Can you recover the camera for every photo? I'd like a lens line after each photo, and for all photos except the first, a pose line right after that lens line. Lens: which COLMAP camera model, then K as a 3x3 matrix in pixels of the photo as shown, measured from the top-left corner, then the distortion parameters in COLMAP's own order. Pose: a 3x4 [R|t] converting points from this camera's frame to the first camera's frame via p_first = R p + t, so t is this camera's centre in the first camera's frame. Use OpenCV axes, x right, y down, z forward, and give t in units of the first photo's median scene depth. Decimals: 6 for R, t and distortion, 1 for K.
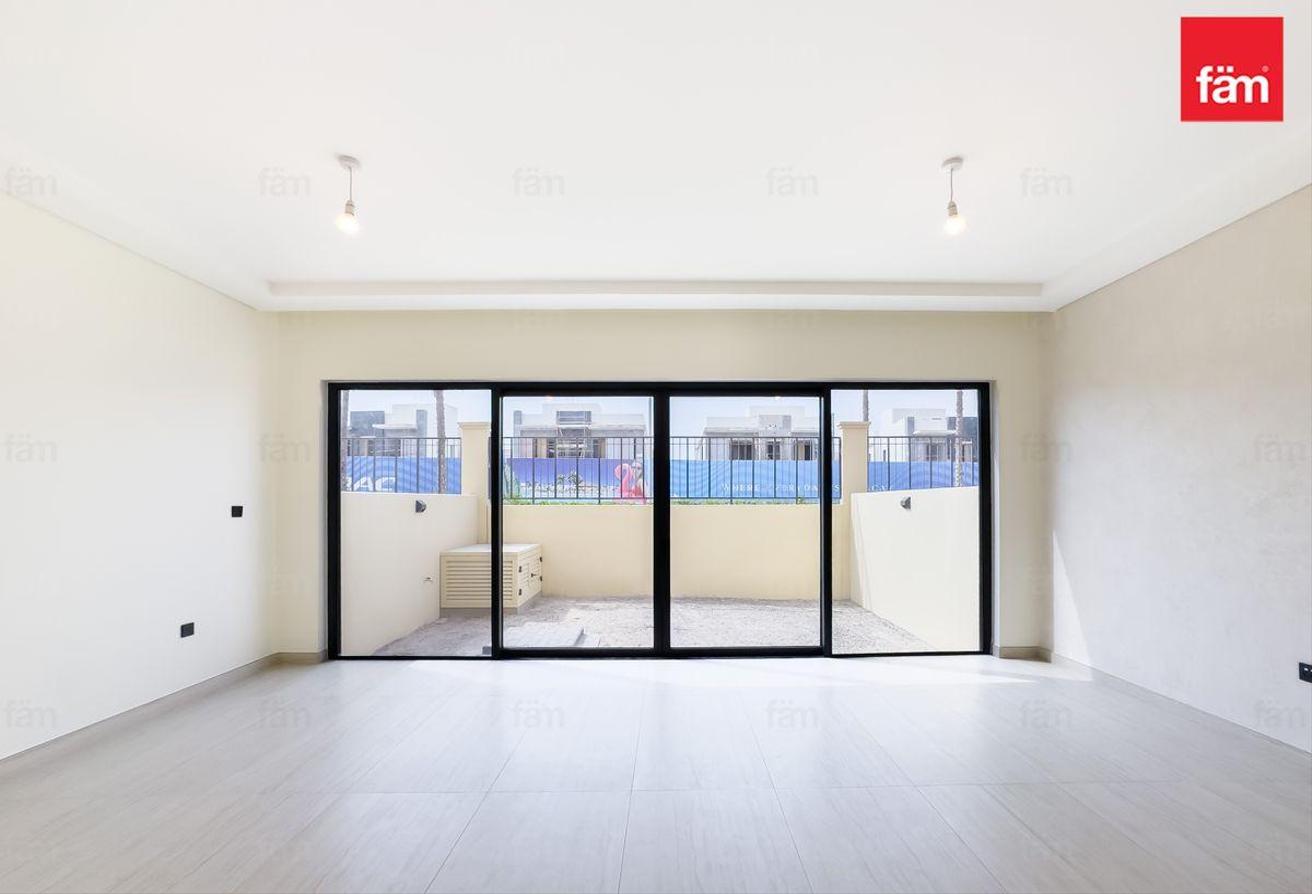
lens RADIAL K [[591.6, 0, 656.0], [0, 591.6, 506.9], [0, 0, 1]] dist [-0.028972, 0.000051]
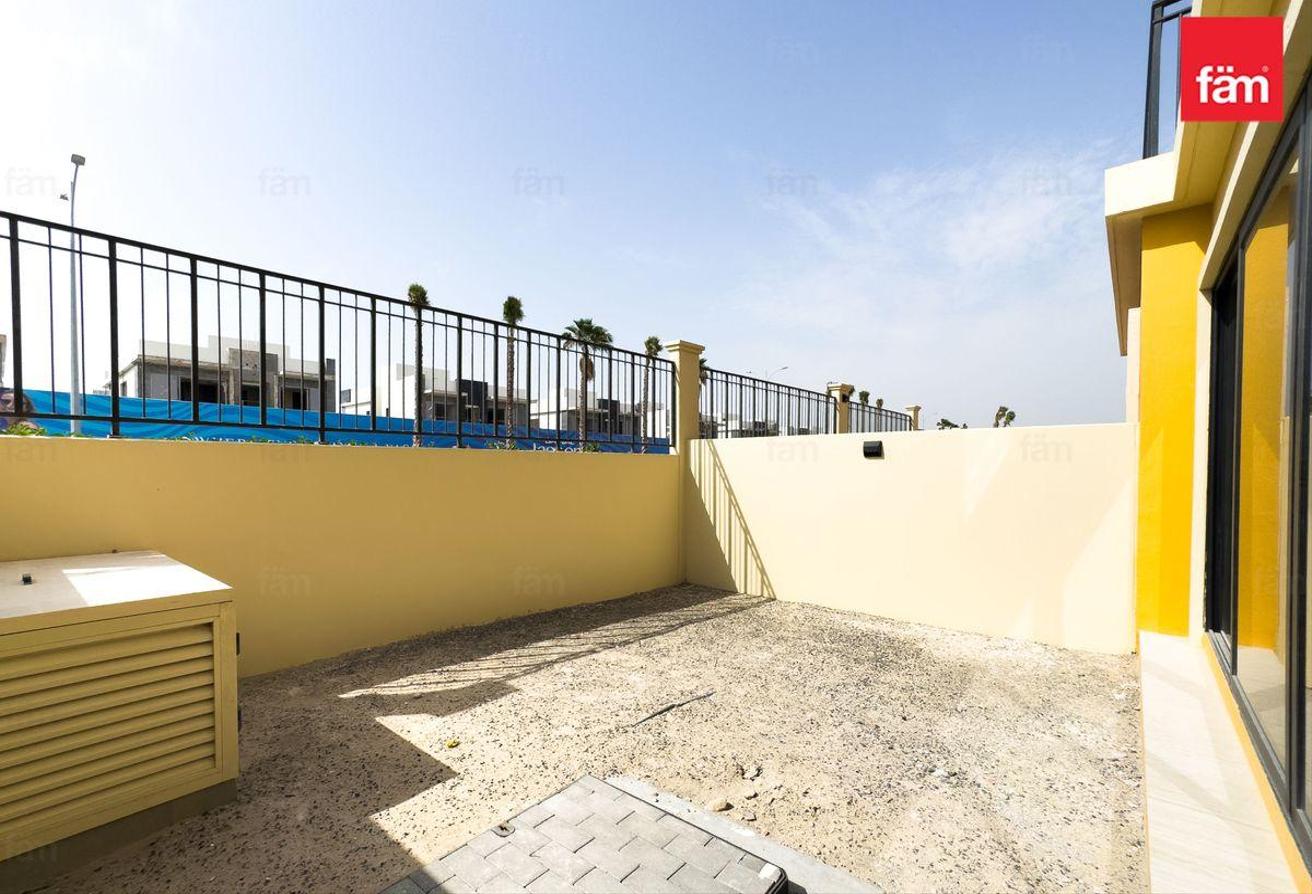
lens RADIAL K [[591.6, 0, 656.0], [0, 591.6, 506.9], [0, 0, 1]] dist [-0.028972, 0.000051]
pose [[0.638458, -0.047372, 0.768198, -0.525622], [0.001406, 0.998174, 0.060386, 0.033274], [-0.769656, -0.037474, 0.637359, 1.097228]]
